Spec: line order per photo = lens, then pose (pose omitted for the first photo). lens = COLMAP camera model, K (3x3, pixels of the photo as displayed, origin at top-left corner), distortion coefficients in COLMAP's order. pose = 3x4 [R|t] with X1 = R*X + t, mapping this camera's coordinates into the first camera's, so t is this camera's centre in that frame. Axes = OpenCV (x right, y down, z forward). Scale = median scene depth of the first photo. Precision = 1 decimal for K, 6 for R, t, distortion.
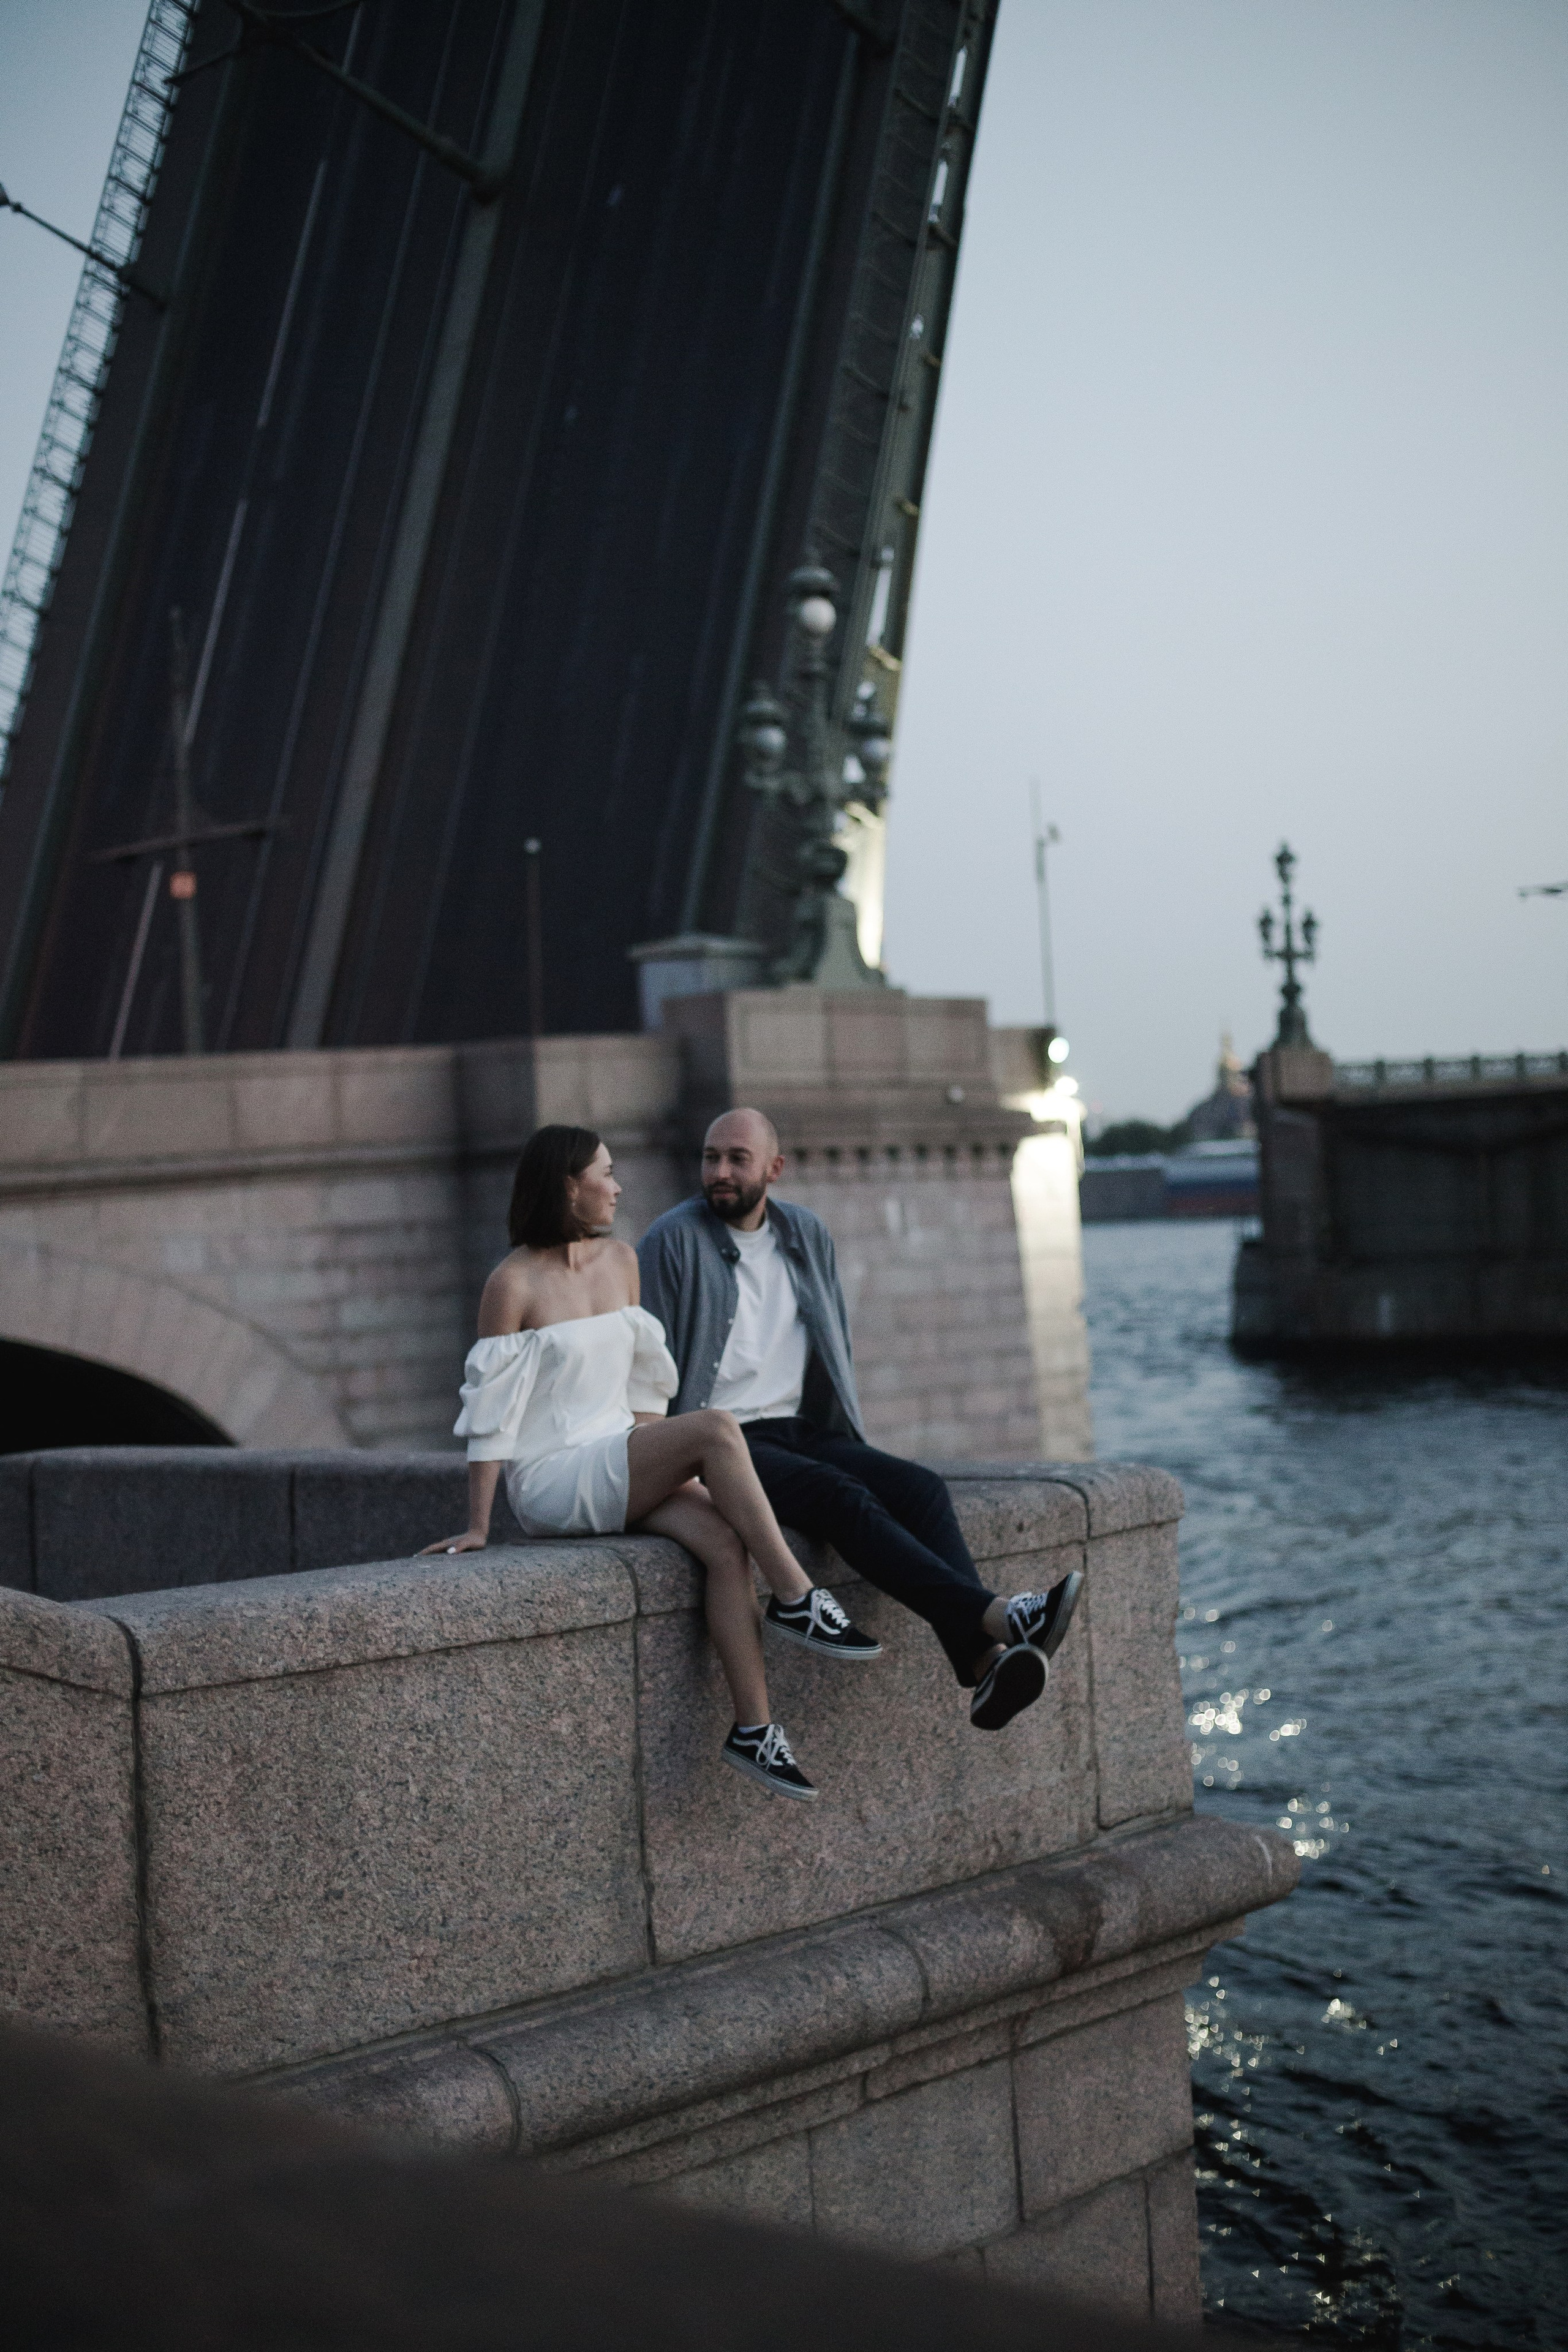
lens RADIAL K [[3404.5, 0, 785.8], [0, 3404.5, 1167.6], [0, 0, 1]] dist [-0.143043, 0.147130]
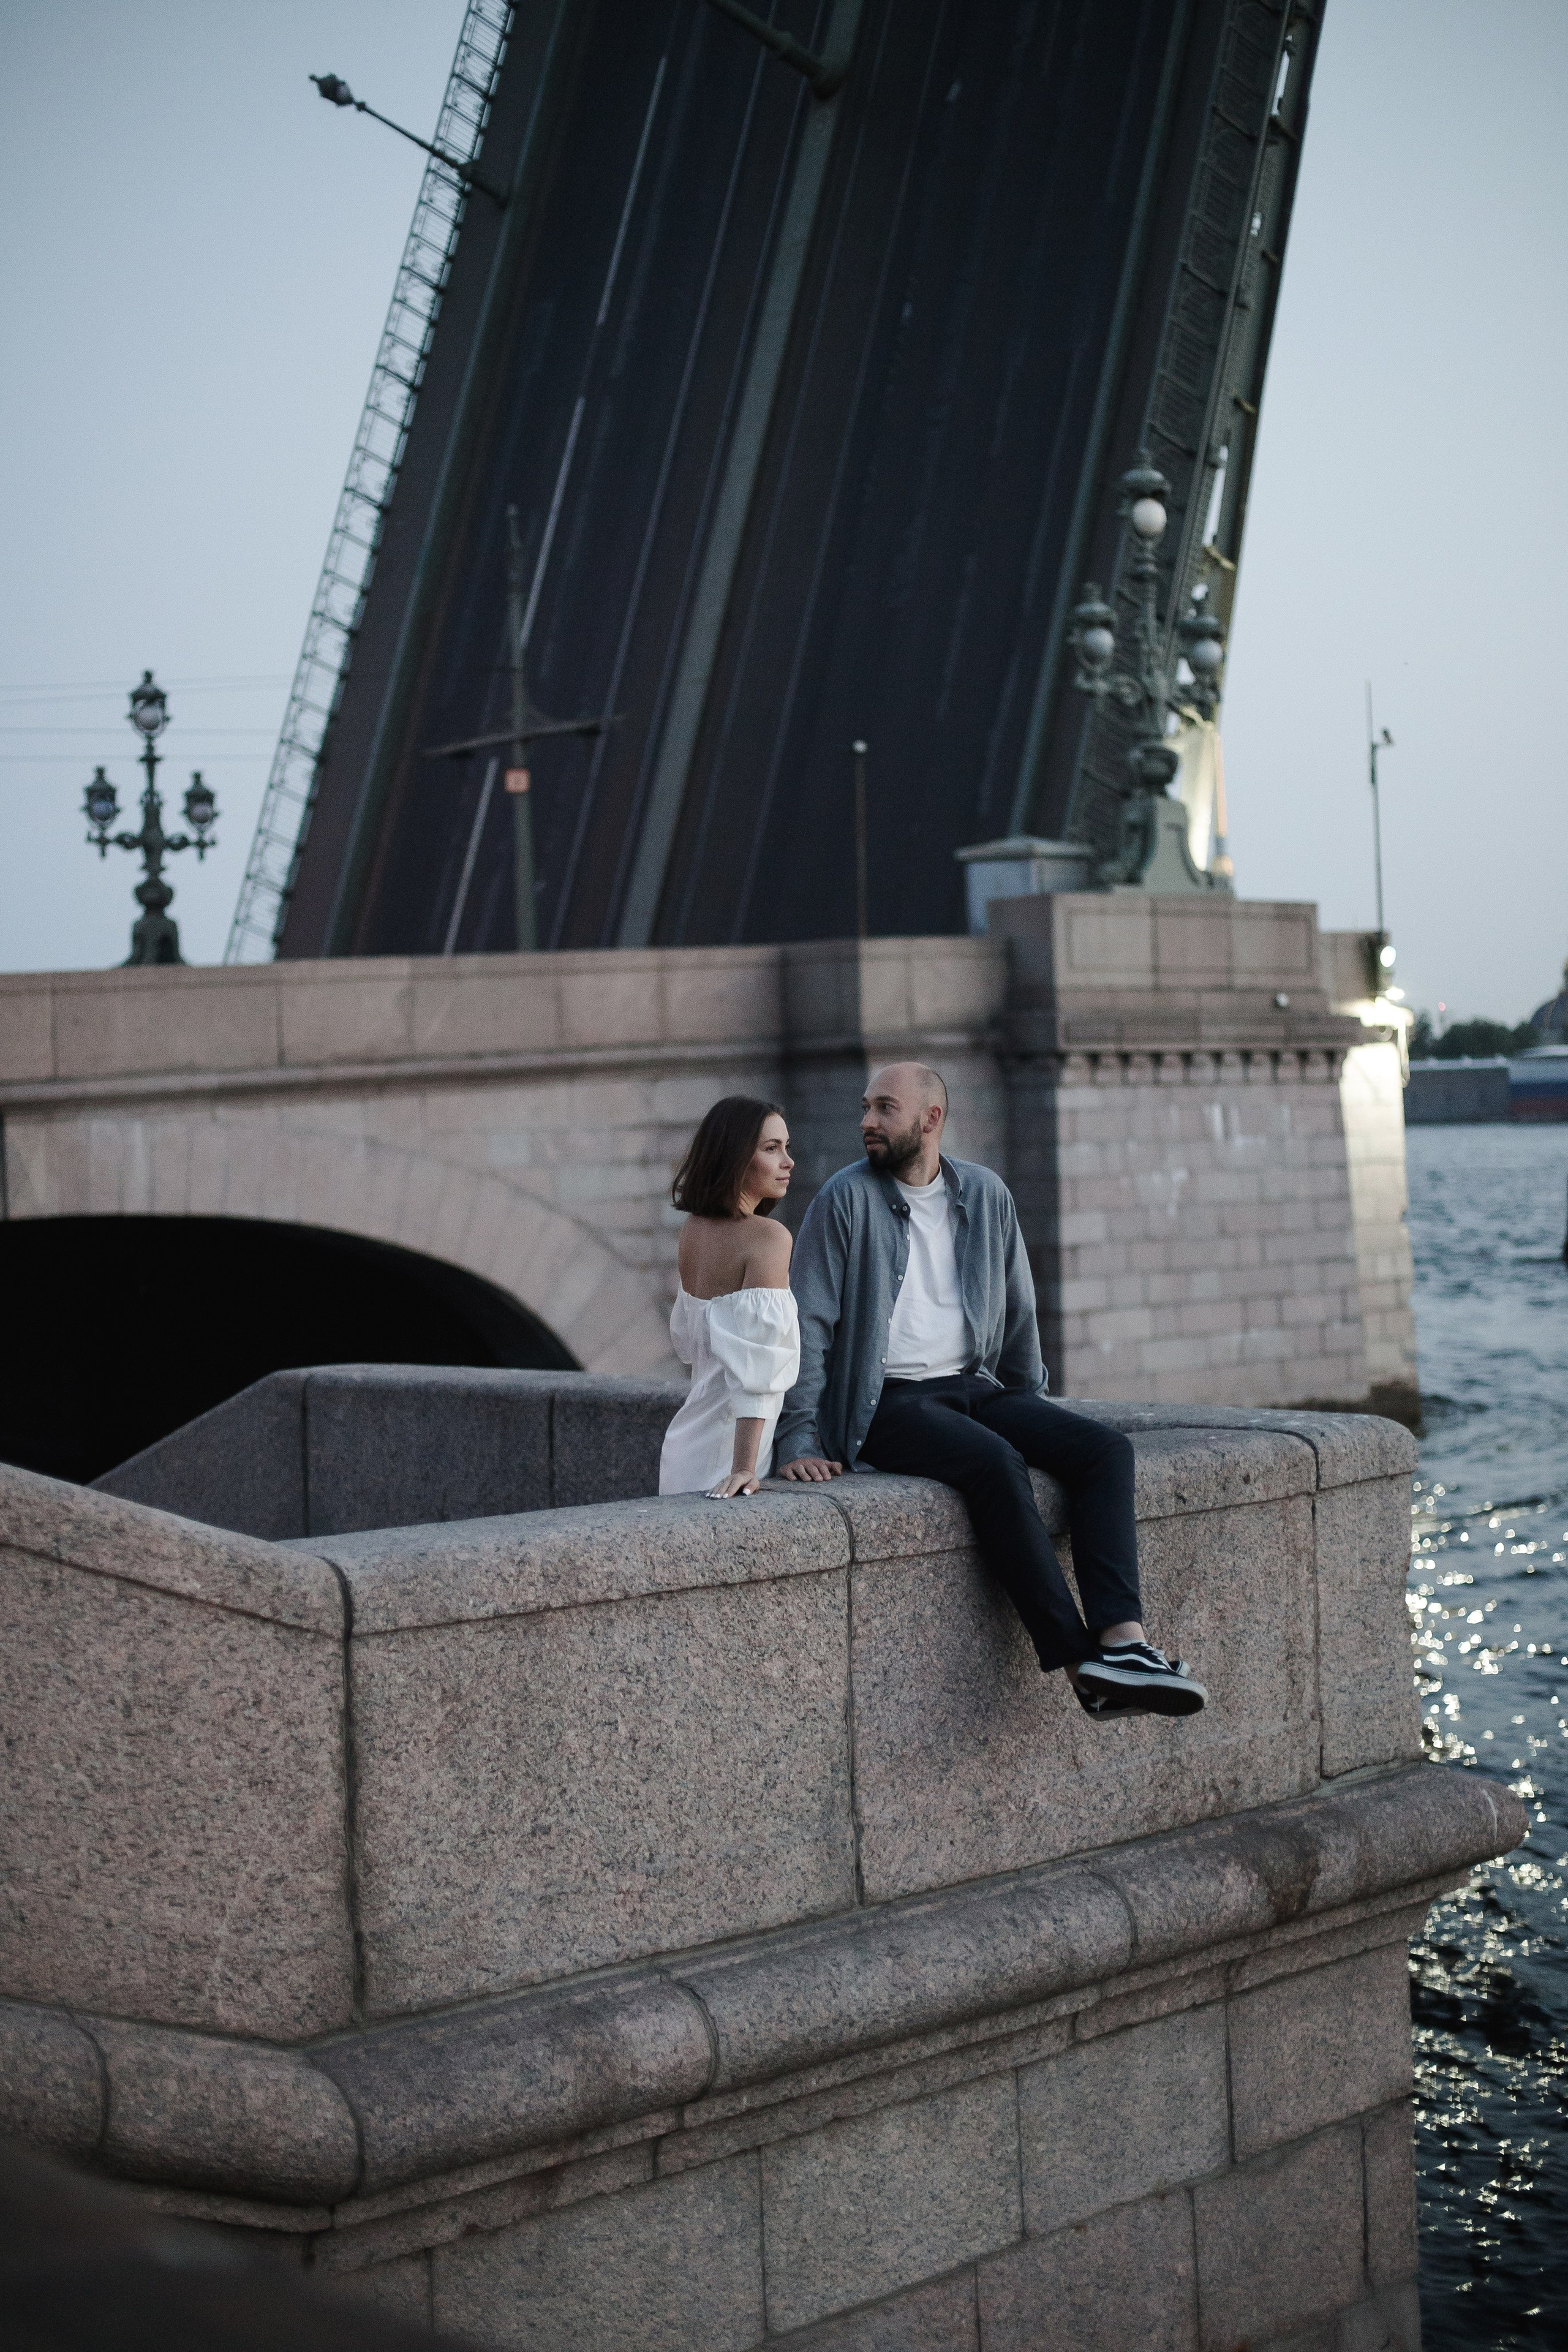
lens RADIAL K [[3400.7, 0, 784.0], [0, 3400.7, 1171.8], [0, 0, 1]] dist [-0.144254, 0.149630]
pose [[0.994855, 0.017909, -0.099717, 0.033343], [-0.014617, 0.999327, 0.033647, -0.017874], [0.100252, -0.032016, 0.994447, -0.009263]]
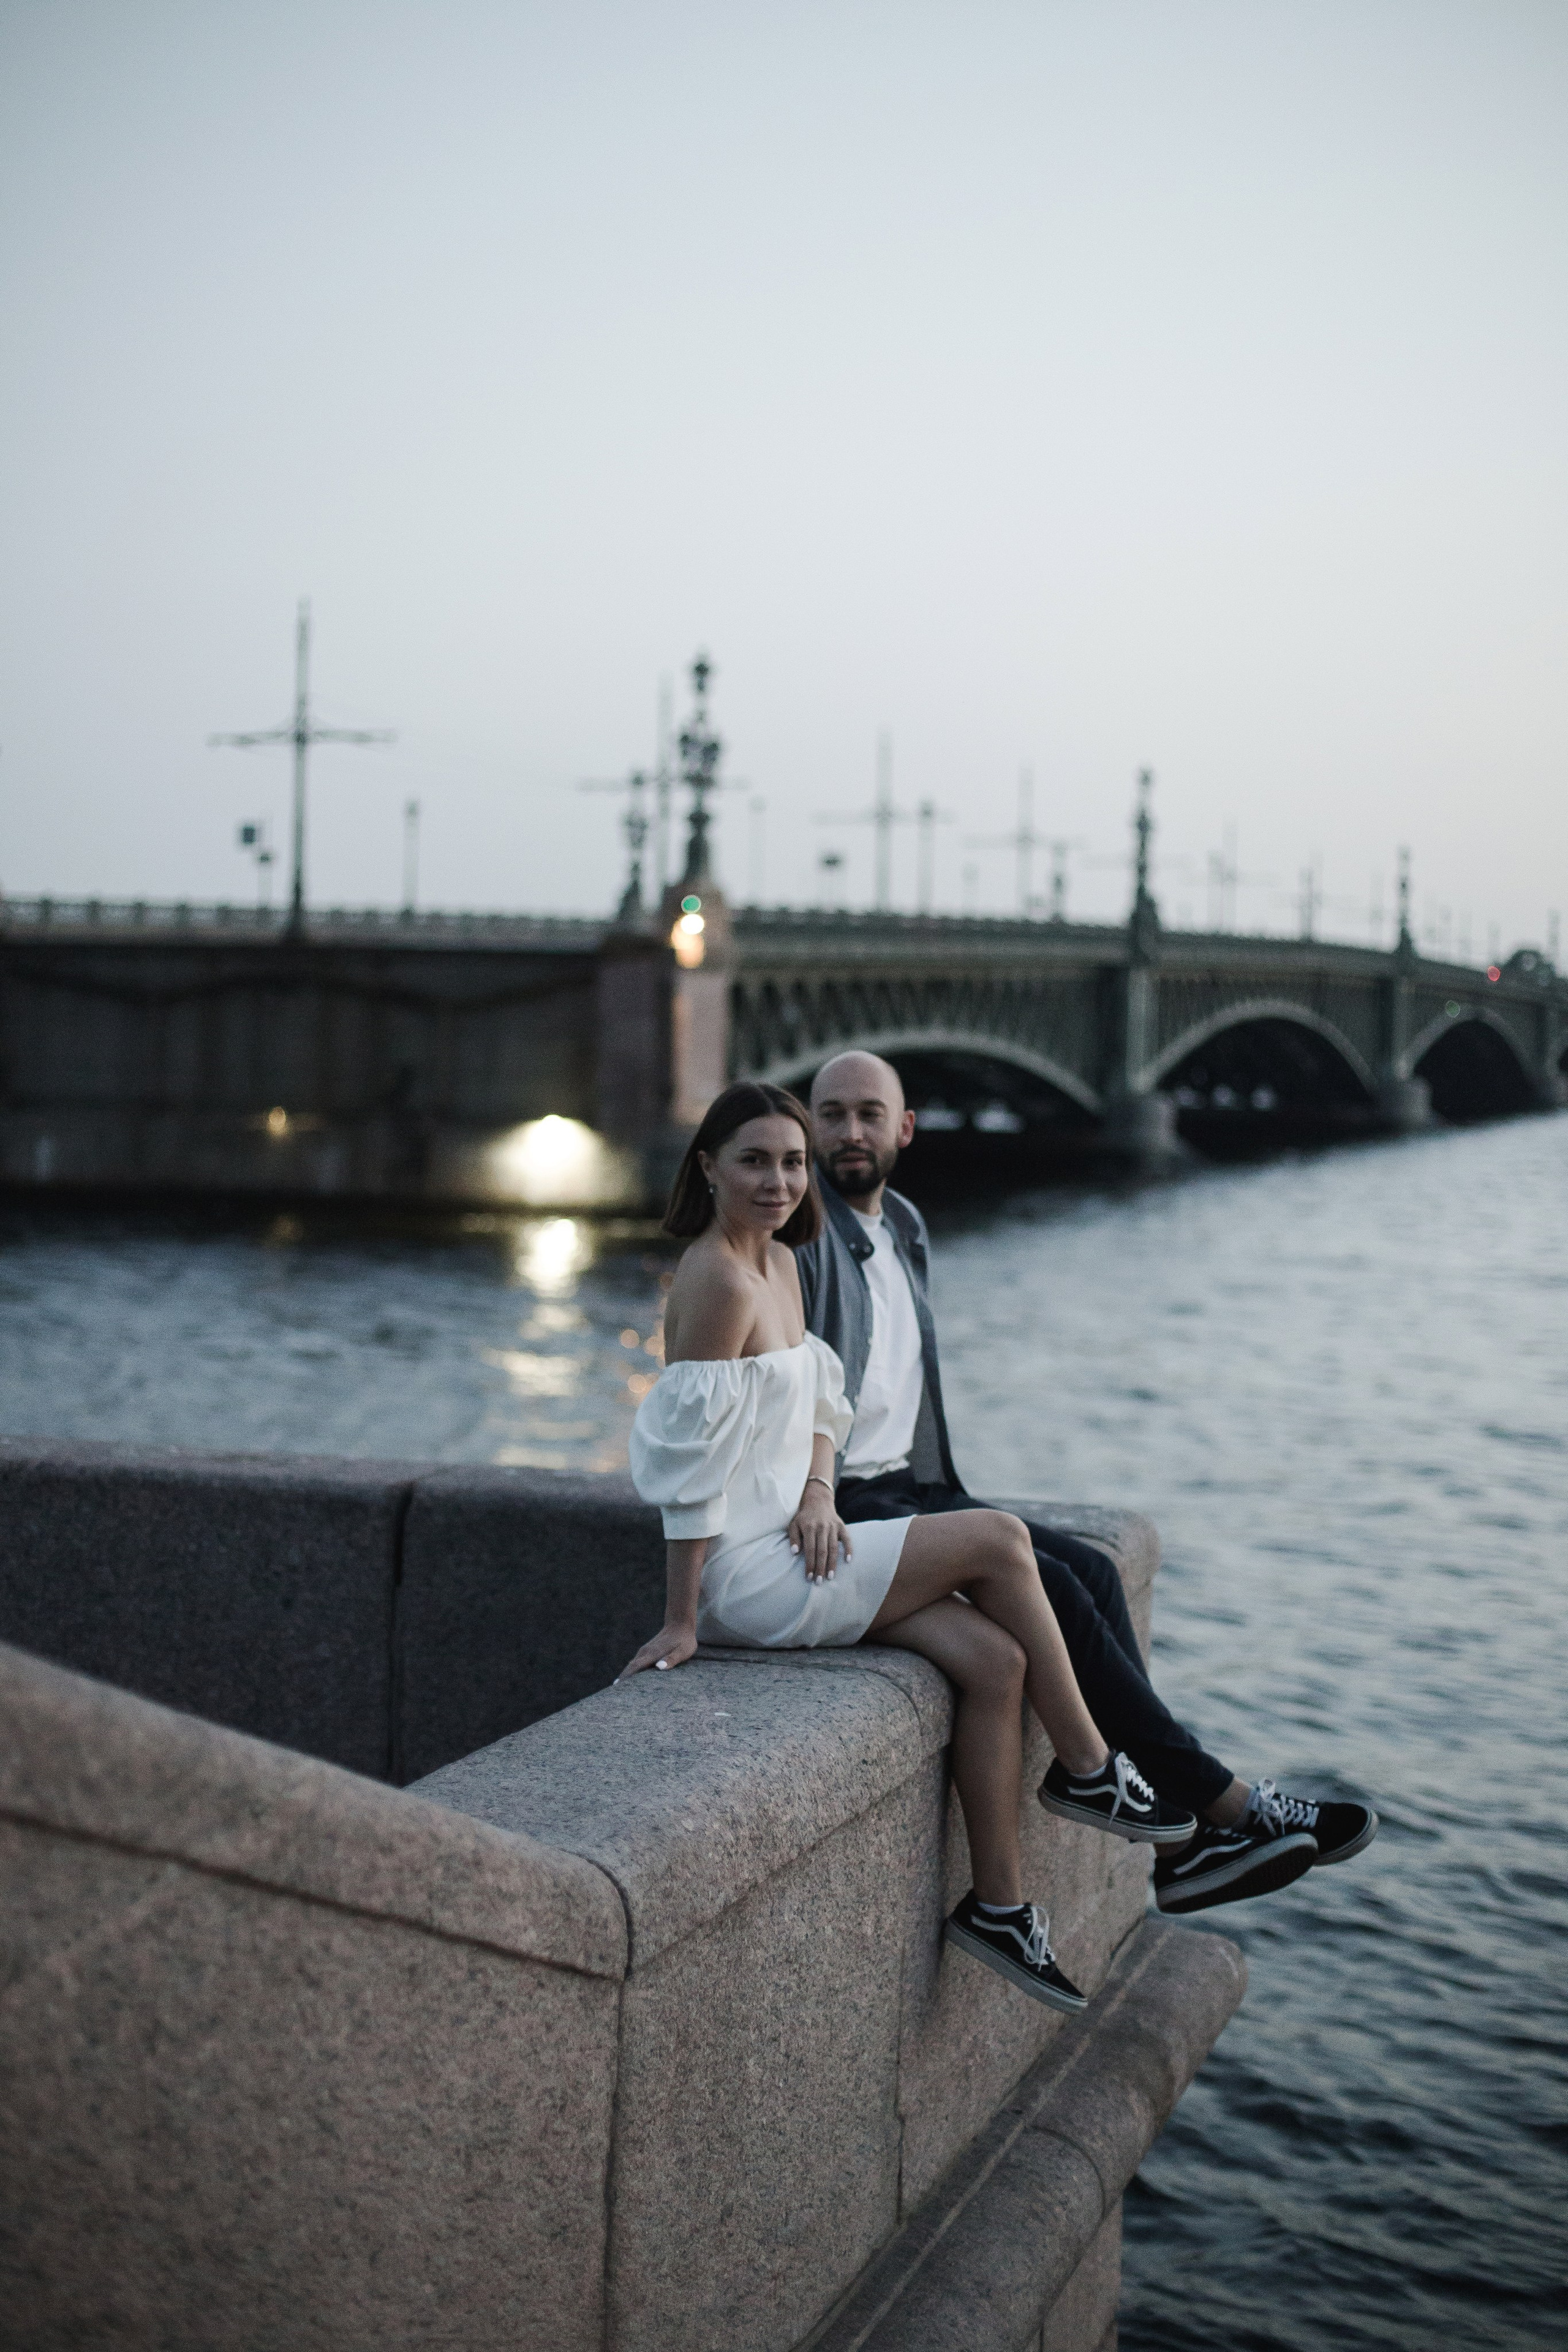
lens RADIAL K [[3410.2, 0, 786.8], [0, 3410.2, 1173.1], [0, 0, 1]] dist [-0.138977, 0.092855]
pose [[0.912192, 0.050445, 0.406646, -0.355181], [-0.070485, 0.996918, 0.034444, -0.018861], [-0.403655, -0.060082, 0.912936, 0.322419]]
